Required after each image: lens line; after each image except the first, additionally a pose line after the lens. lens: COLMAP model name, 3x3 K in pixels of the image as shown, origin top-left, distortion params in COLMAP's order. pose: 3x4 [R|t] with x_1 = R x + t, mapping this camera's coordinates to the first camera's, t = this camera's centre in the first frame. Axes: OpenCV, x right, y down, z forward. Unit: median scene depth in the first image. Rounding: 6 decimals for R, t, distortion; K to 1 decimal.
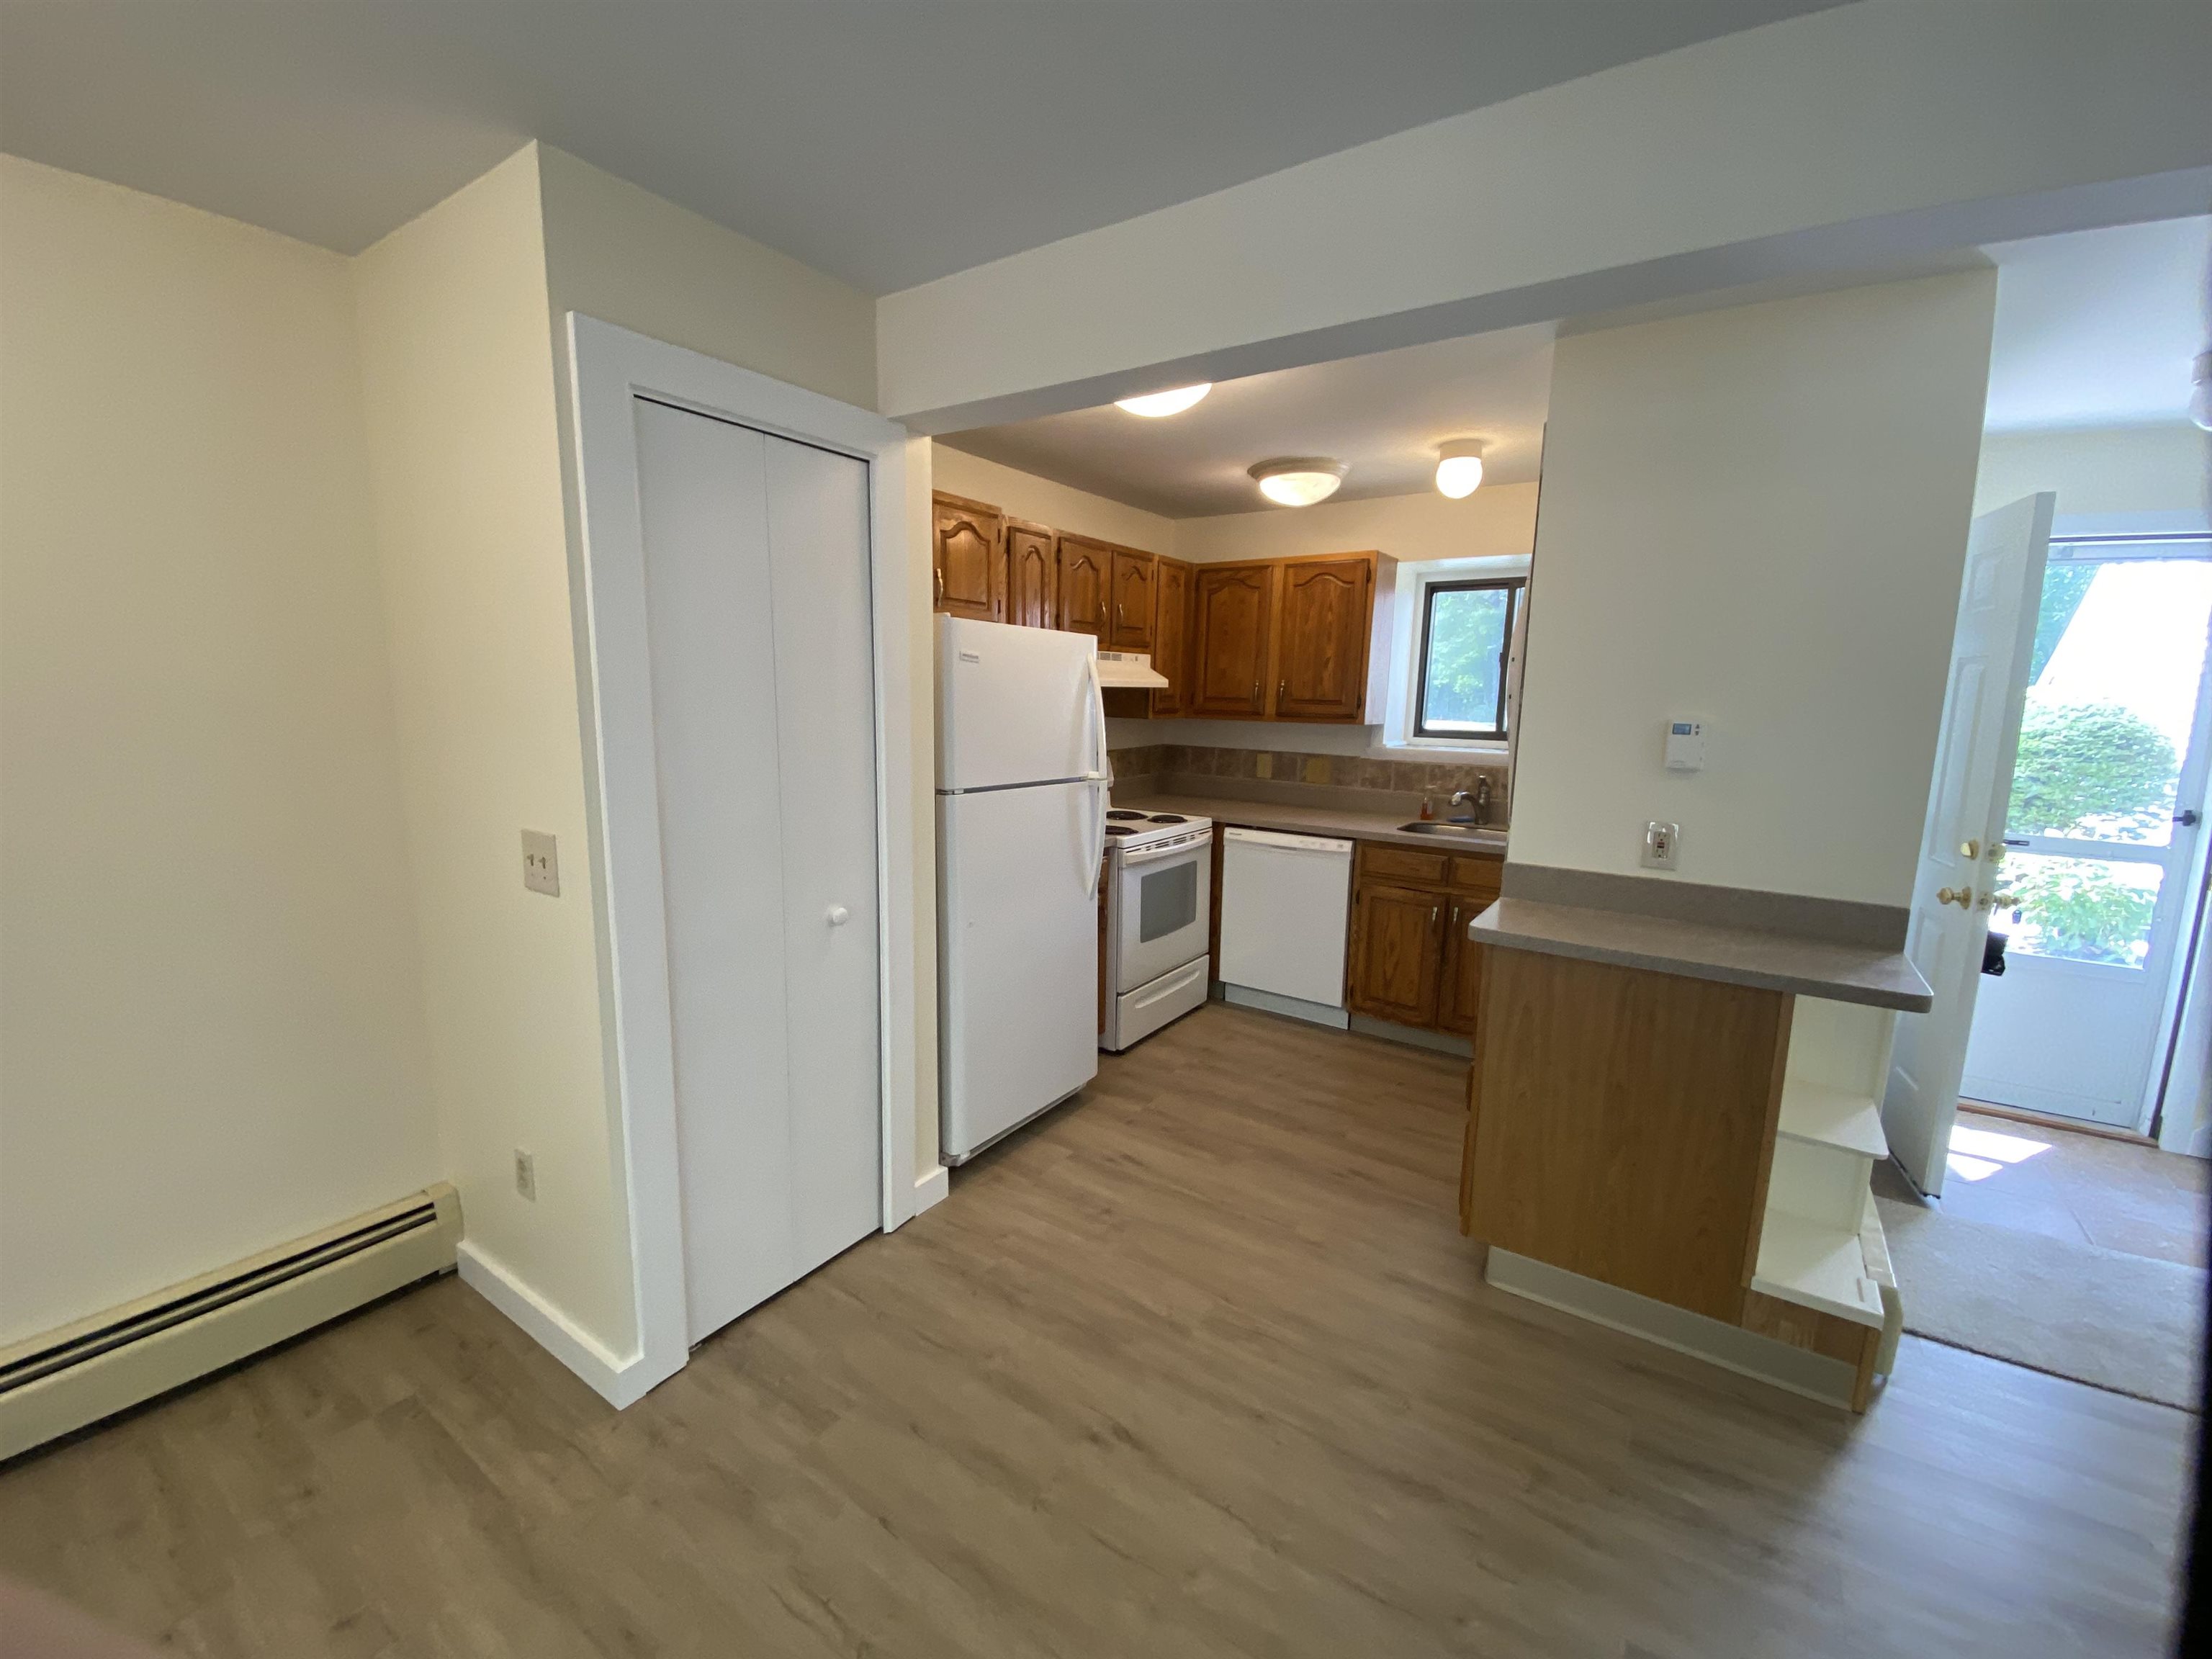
lens RADIAL K [[891.5, 0, 1092.9], [0, 891.5, 831.4], [0, 0, 1]] dist [0.015293, -0.017960]
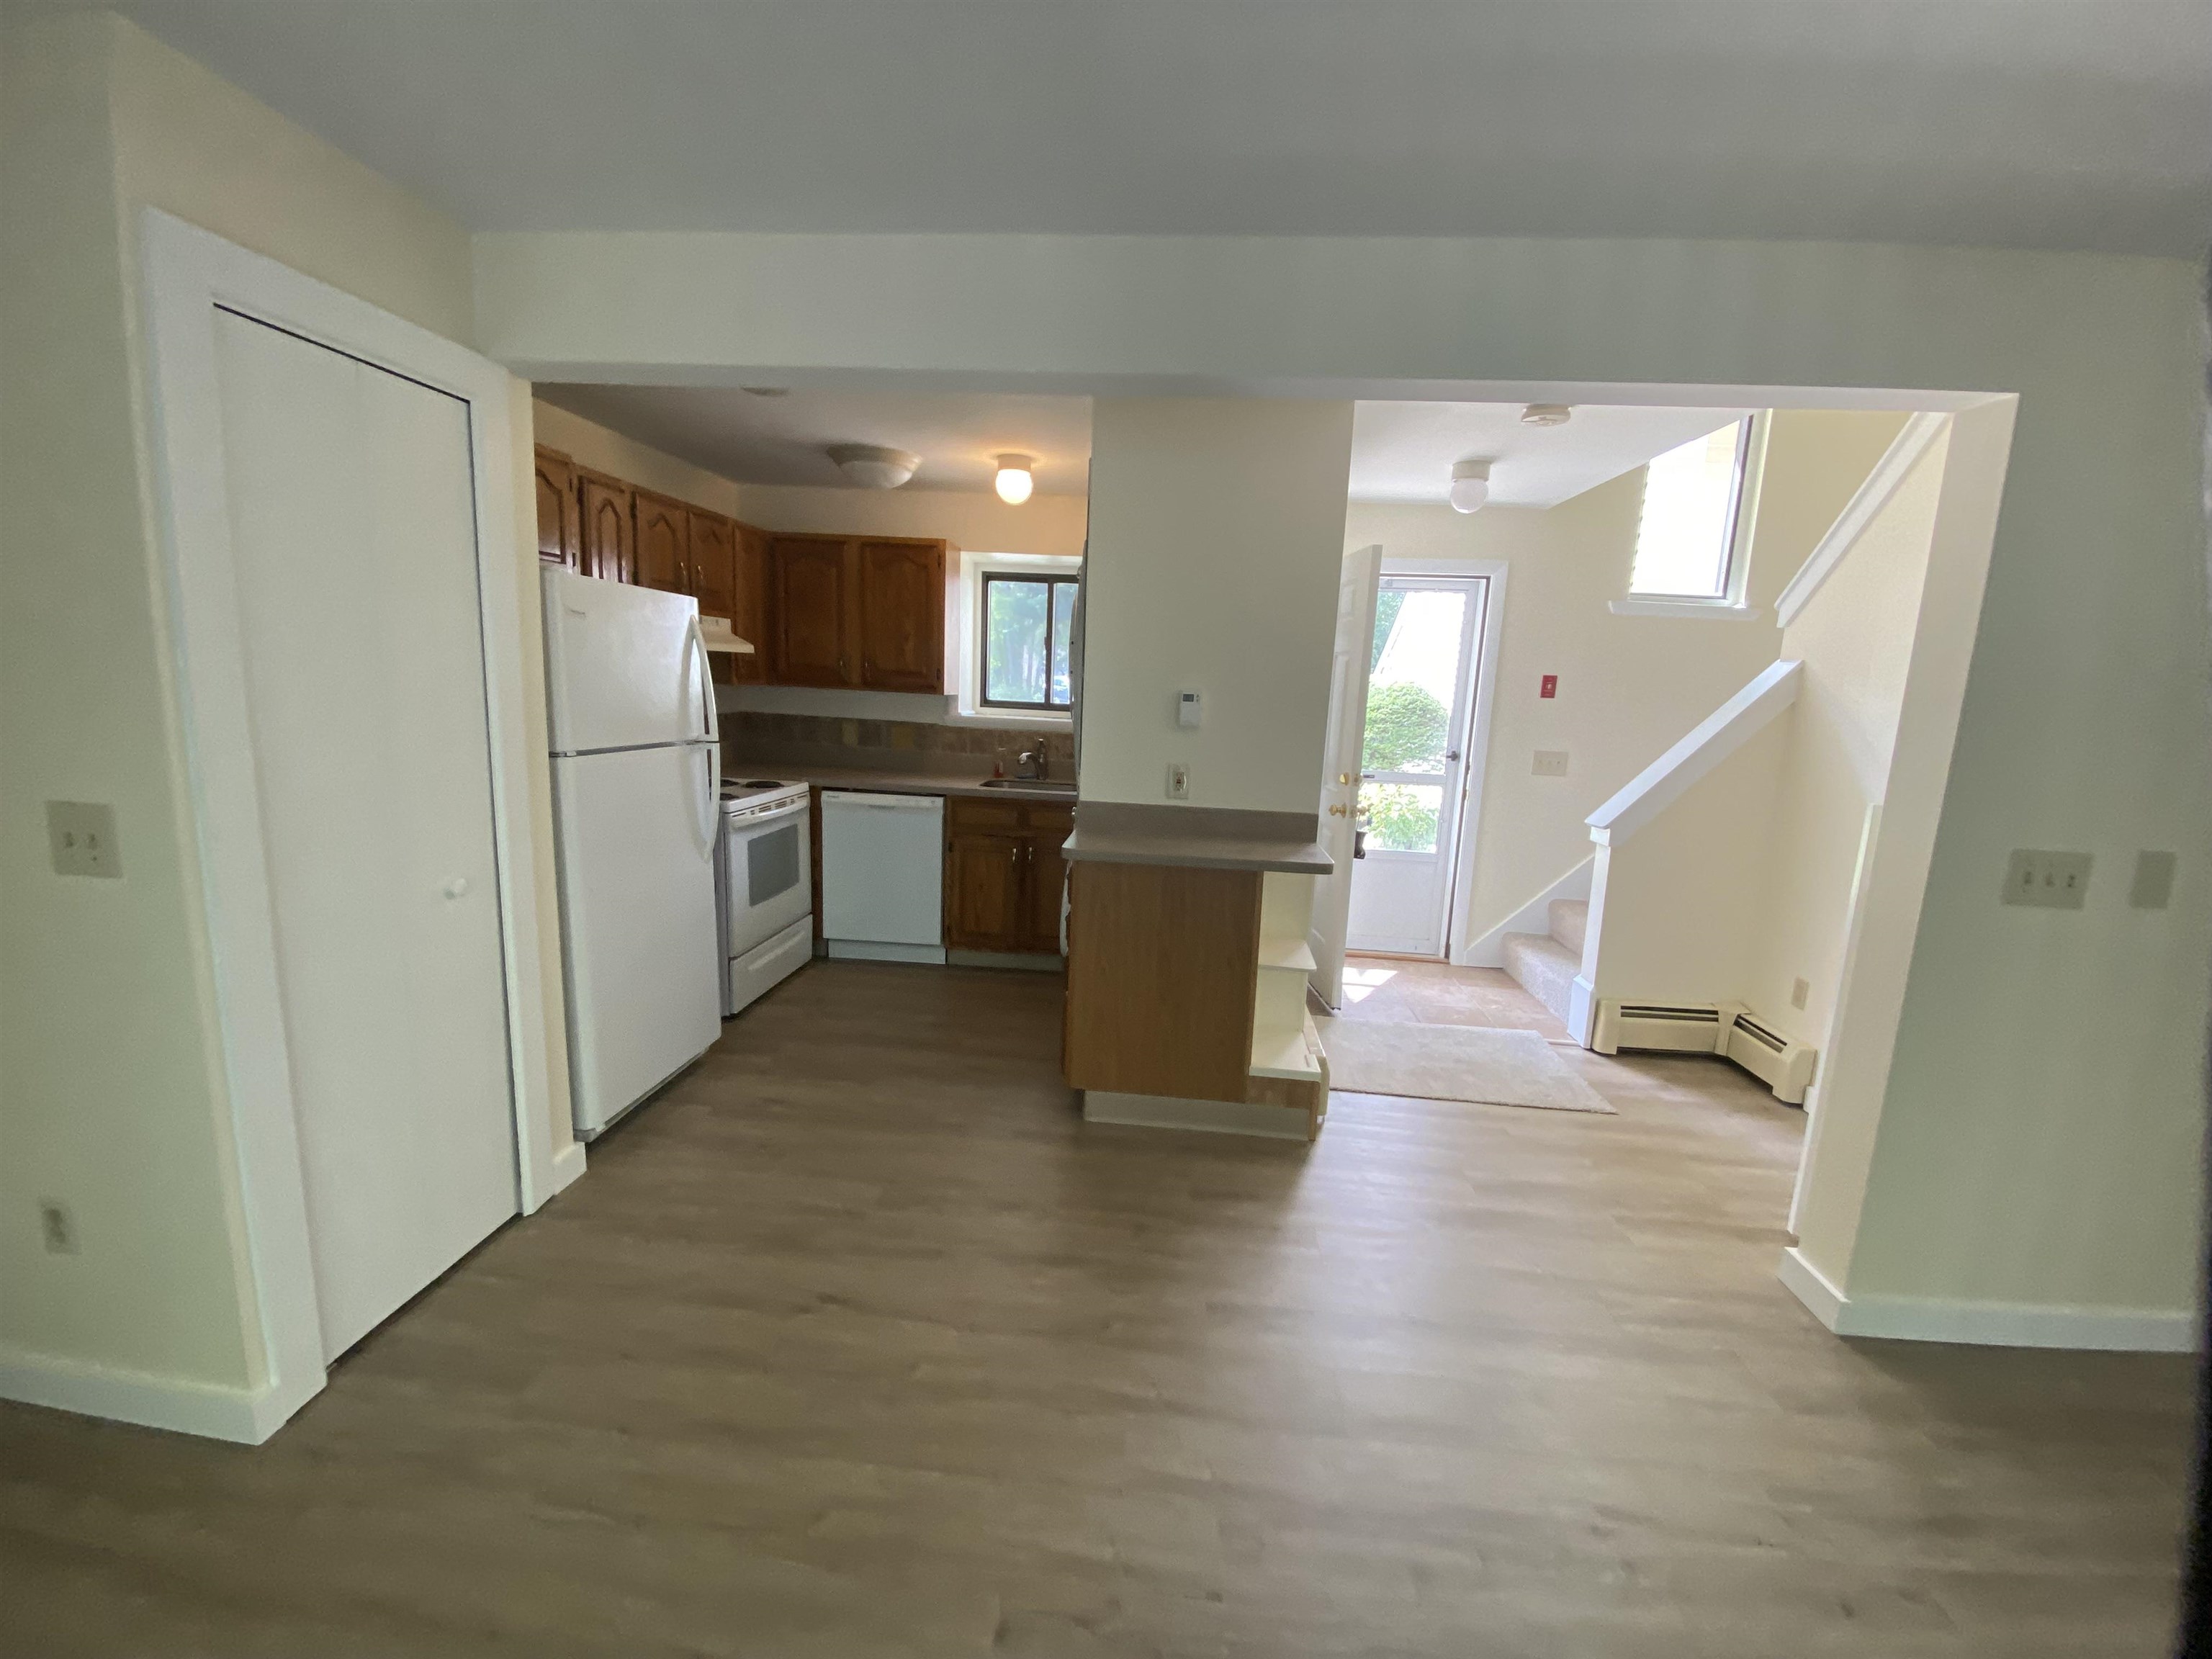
lens RADIAL K [[891.5, 0, 1105.3], [0, 891.5, 839.0], [0, 0, 1]] dist [0.015293, -0.017960]
pose [[0.867215, -0.067301, 0.493365, -0.116602], [0.050619, 0.997606, 0.047110, 0.026819], [-0.495354, -0.015881, 0.868546, -0.108453]]
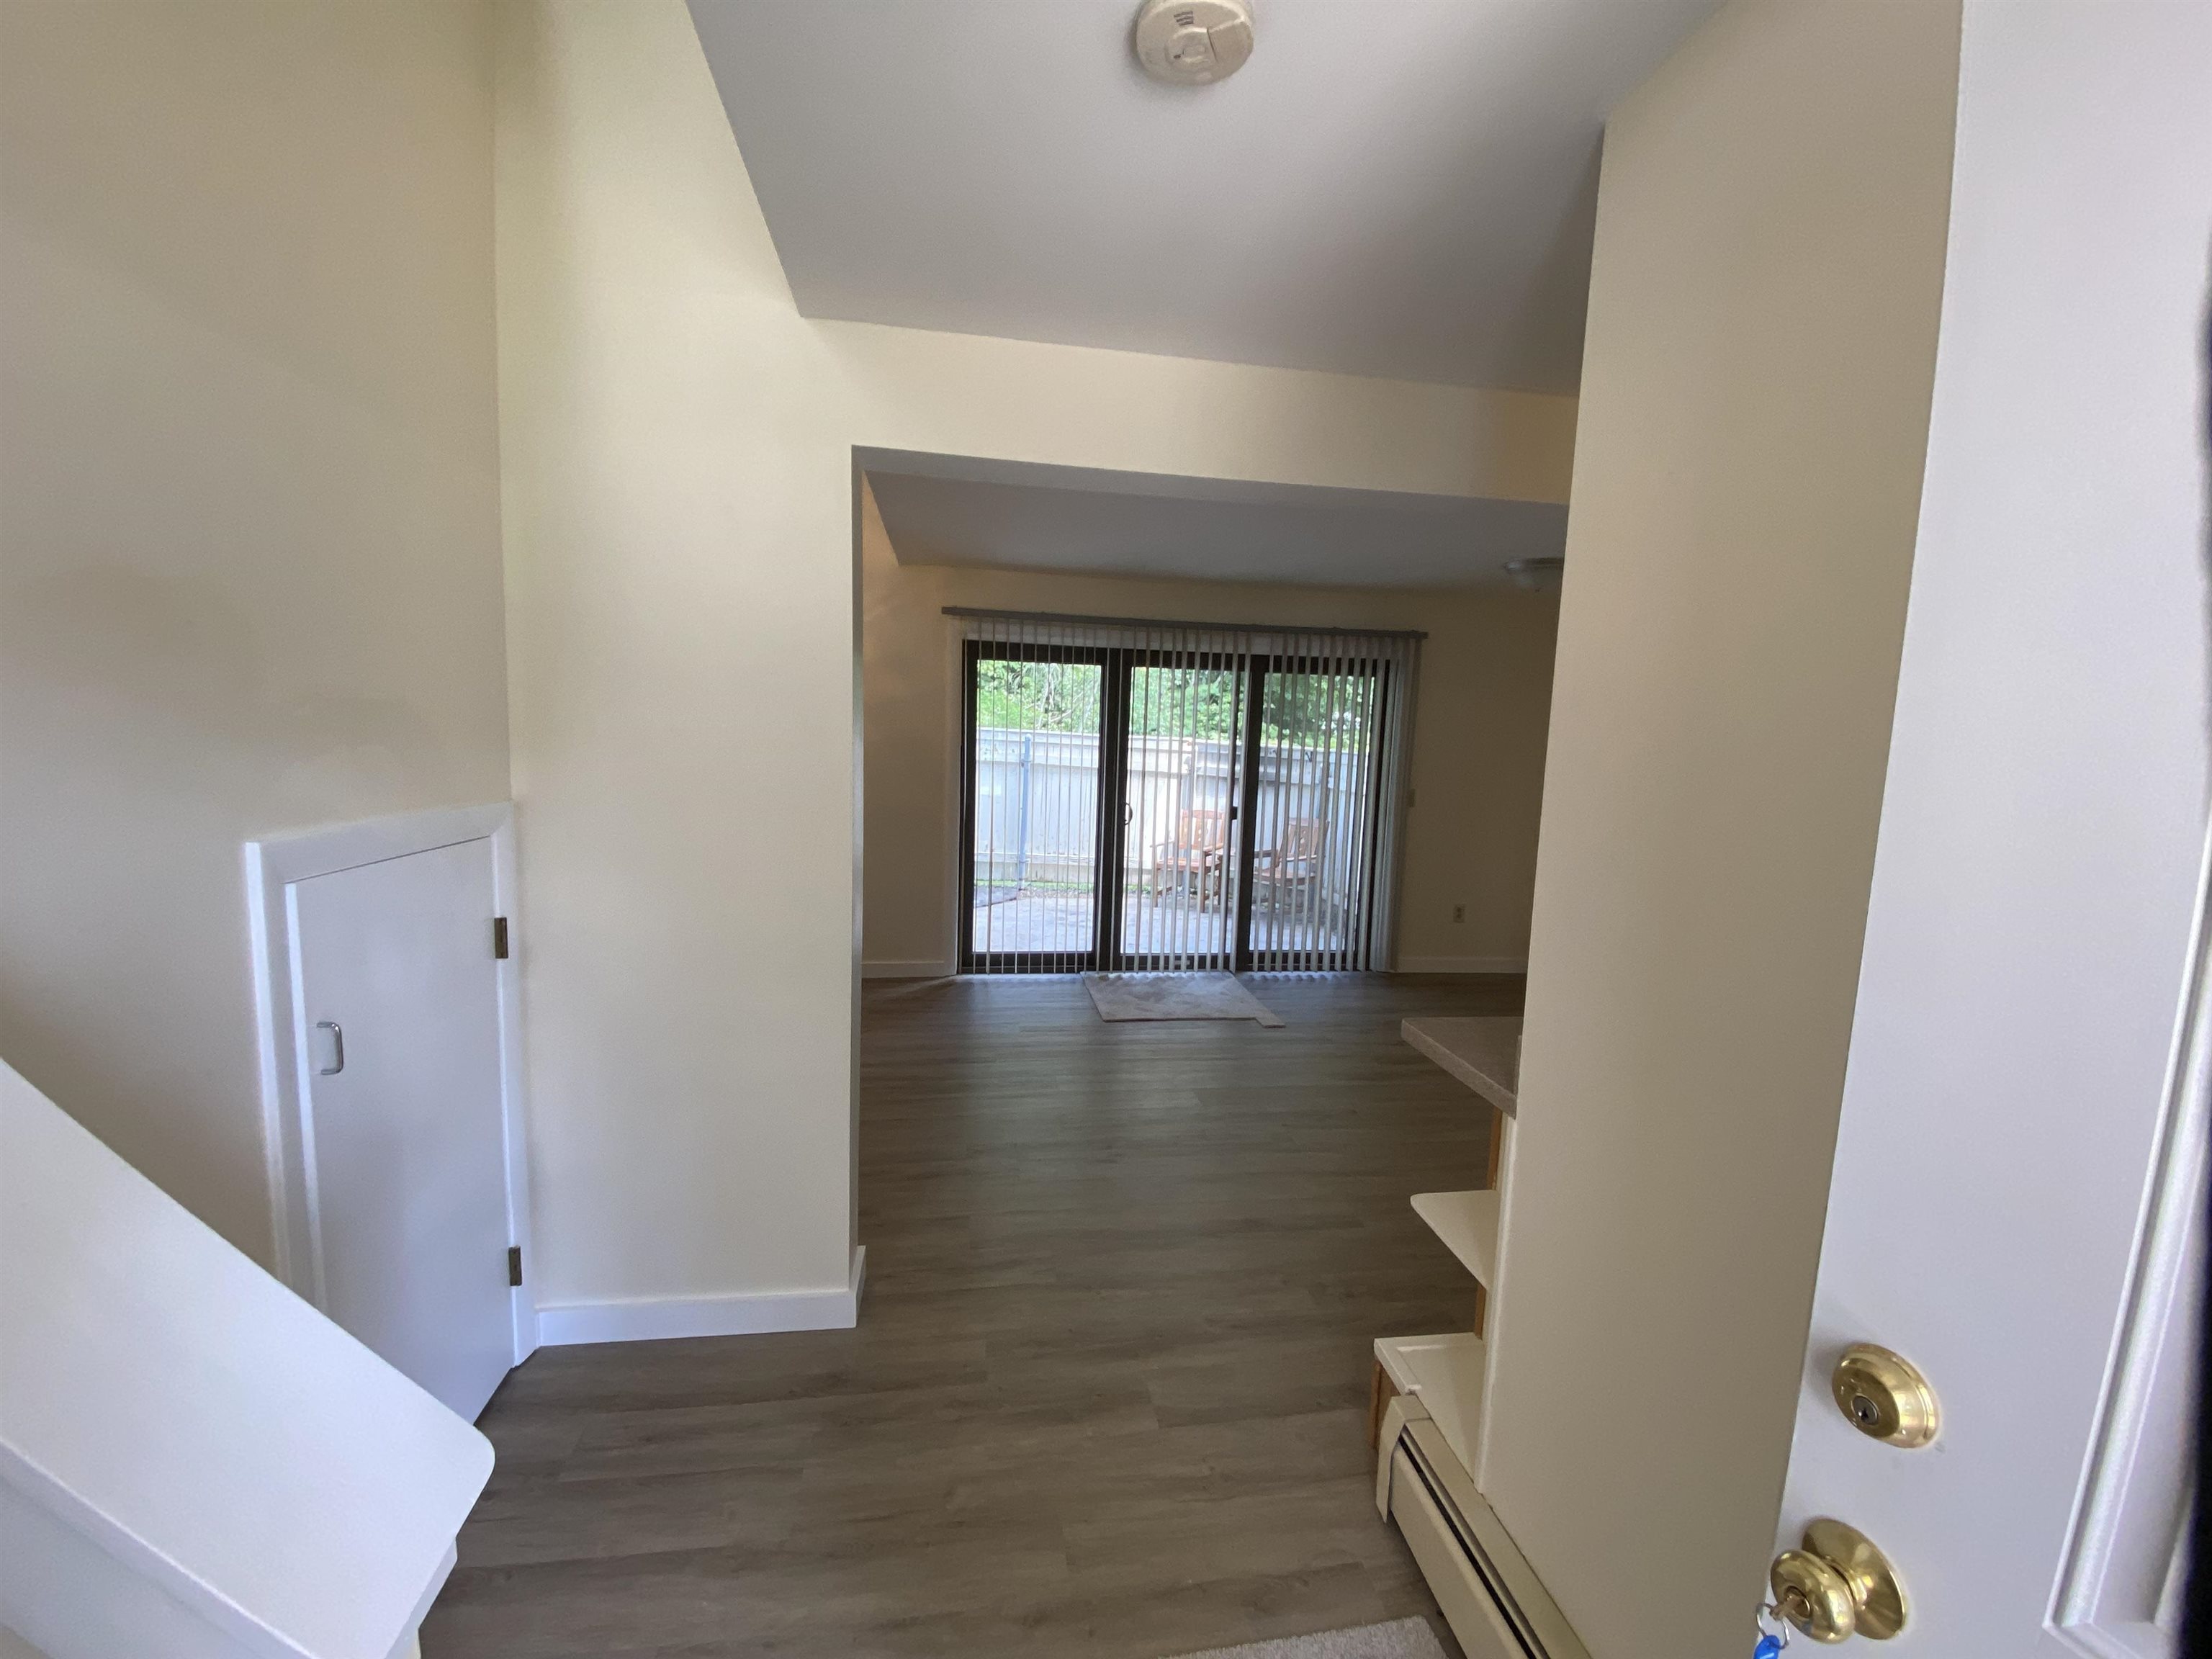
lens RADIAL K [[891.5, 0, 1082.1], [0, 891.5, 846.9], [0, 0, 1]] dist [0.015293, -0.017960]
pose [[-0.735980, 0.052649, -0.674953, 1.136466], [-0.142209, 0.962706, 0.230161, -0.119374], [0.661899, 0.265378, -0.701045, 0.845683]]
